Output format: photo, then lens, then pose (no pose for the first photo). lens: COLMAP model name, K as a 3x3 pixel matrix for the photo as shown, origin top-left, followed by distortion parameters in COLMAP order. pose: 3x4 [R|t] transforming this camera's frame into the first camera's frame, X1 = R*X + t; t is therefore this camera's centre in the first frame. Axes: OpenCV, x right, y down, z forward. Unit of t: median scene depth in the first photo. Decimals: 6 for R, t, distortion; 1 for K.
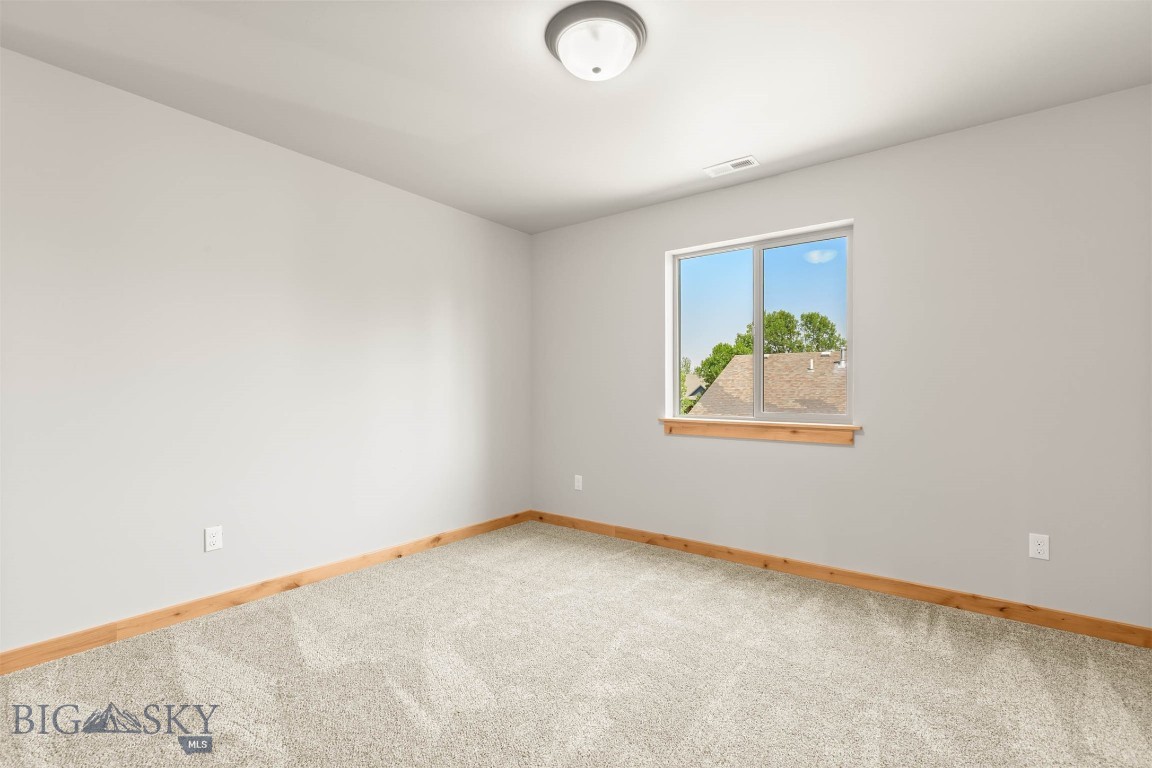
lens RADIAL K [[521.4, 0, 578.2], [0, 521.4, 386.0], [0, 0, 1]] dist [0.005328, -0.000082]
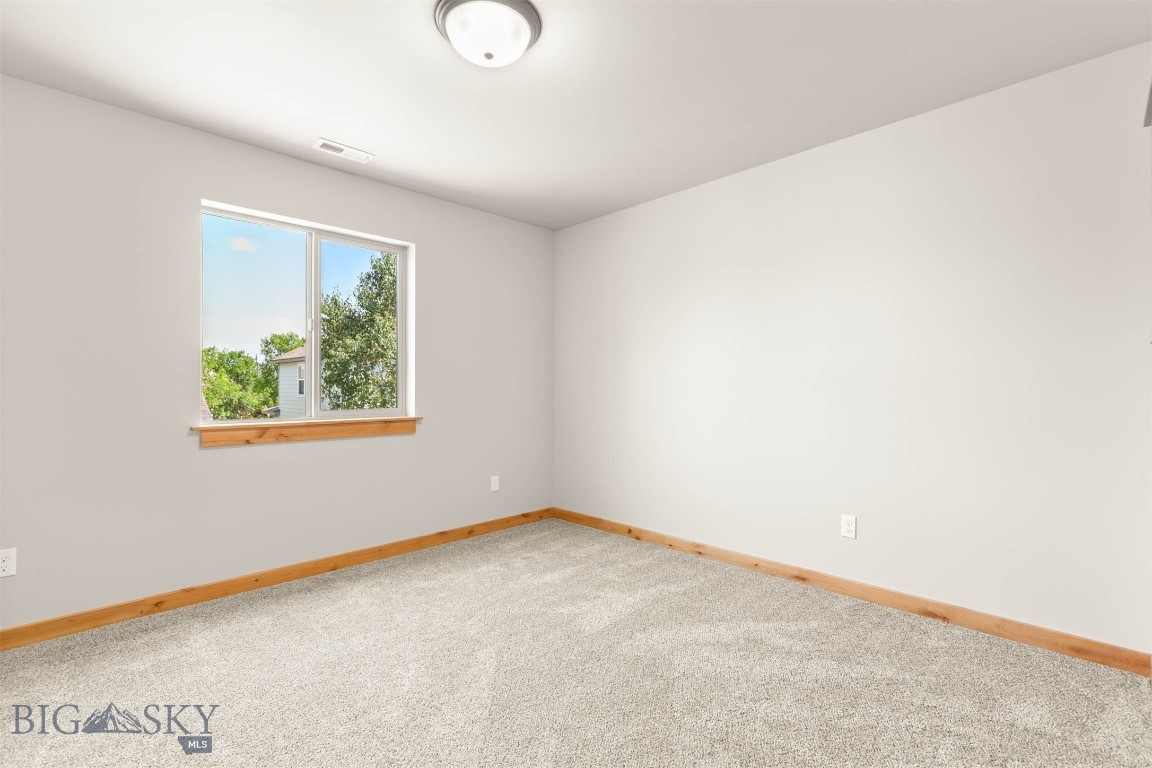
lens RADIAL K [[521.4, 0, 578.3], [0, 521.4, 385.7], [0, 0, 1]] dist [0.005328, -0.000082]
pose [[0.142854, 0.001158, 0.989743, -0.580864], [-0.007615, 0.999971, -0.000071, 0.001386], [-0.989714, -0.007527, 0.142859, 0.439017]]
